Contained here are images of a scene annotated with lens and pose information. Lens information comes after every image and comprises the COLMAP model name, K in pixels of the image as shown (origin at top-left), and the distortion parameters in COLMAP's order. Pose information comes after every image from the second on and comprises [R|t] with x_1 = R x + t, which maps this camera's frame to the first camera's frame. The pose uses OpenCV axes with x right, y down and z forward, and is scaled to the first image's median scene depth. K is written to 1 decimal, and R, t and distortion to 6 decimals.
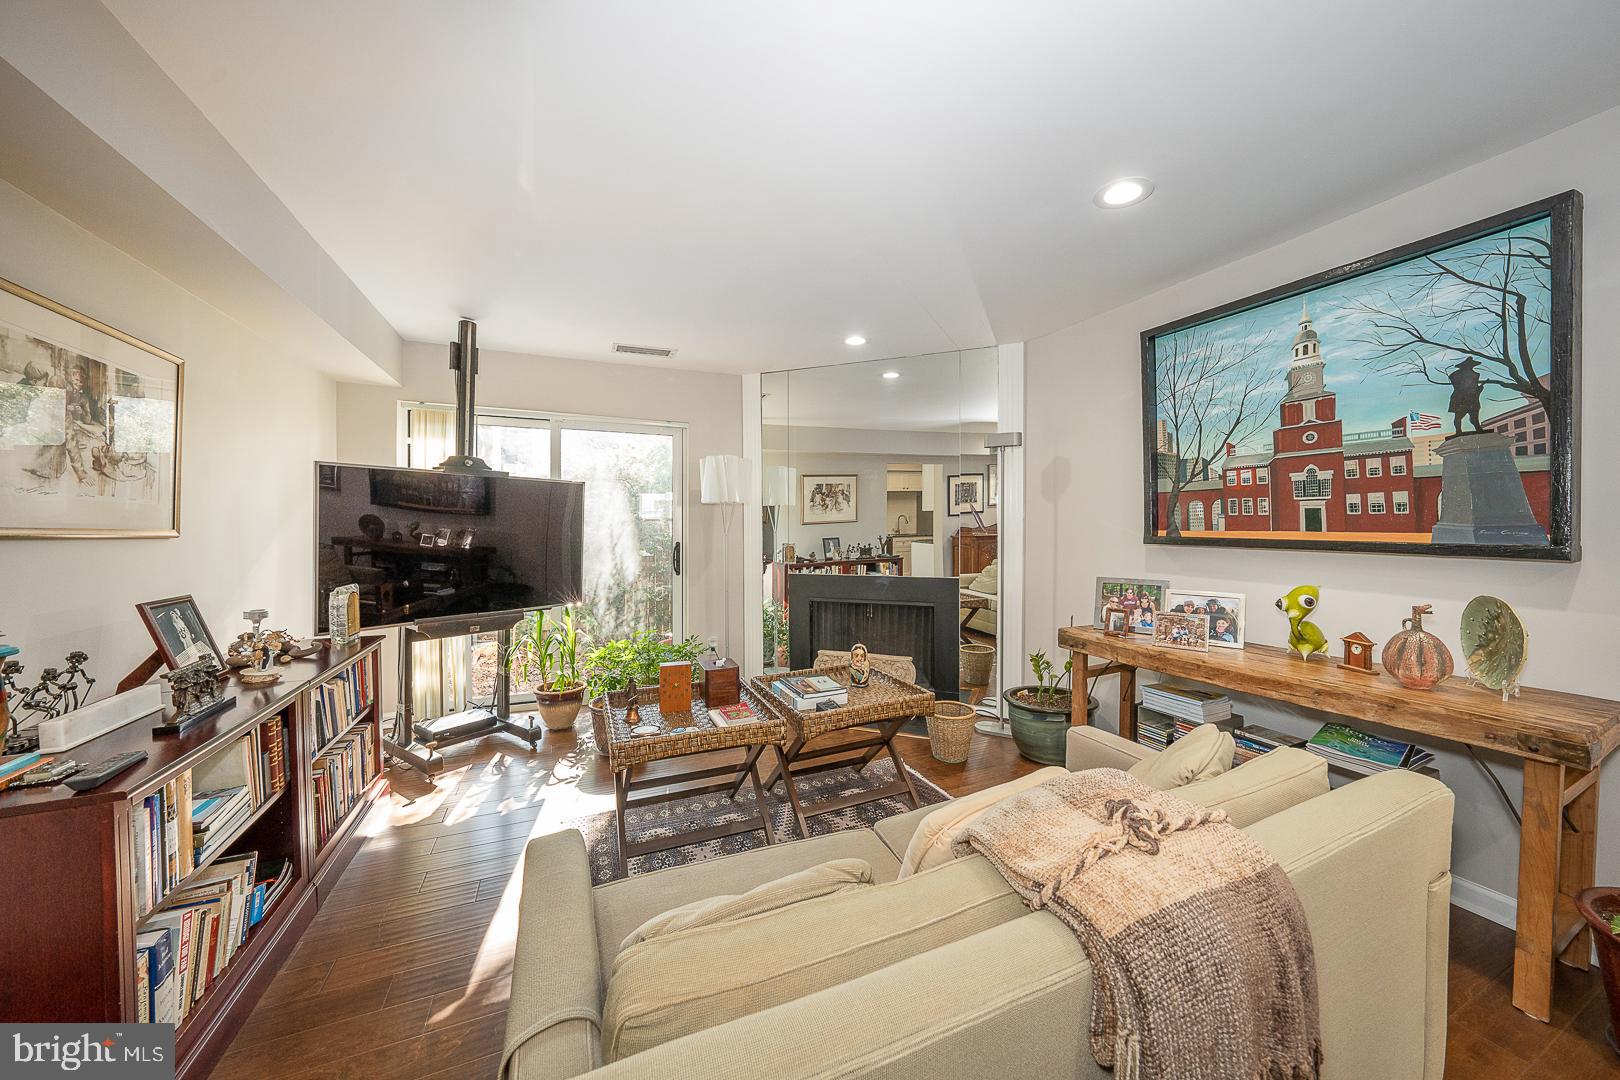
lens RADIAL K [[556.4, 0, 812.7], [0, 556.4, 535.0], [0, 0, 1]] dist [-0.016411, 0.001356]
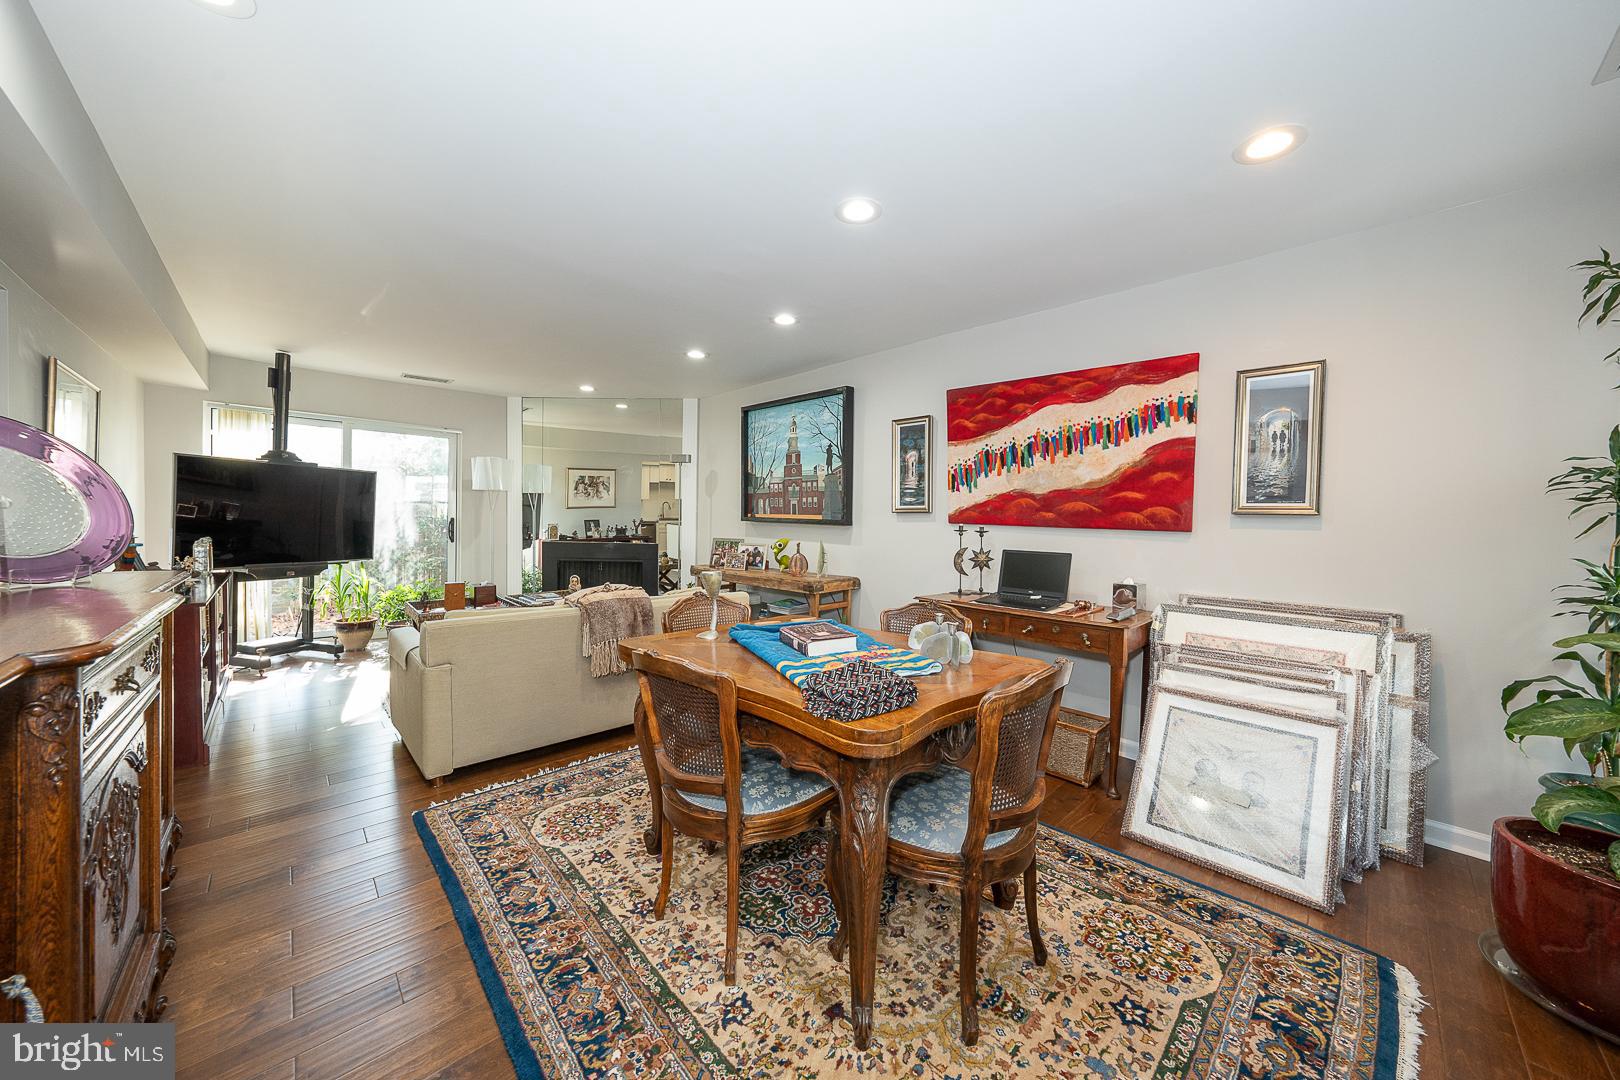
lens RADIAL K [[556.4, 0, 805.8], [0, 556.4, 532.5], [0, 0, 1]] dist [-0.016411, 0.001356]
pose [[0.940581, 0.011144, 0.339385, 0.149356], [-0.015924, 0.999809, 0.011302, 0.027631], [-0.339195, -0.016035, 0.940580, -0.756029]]
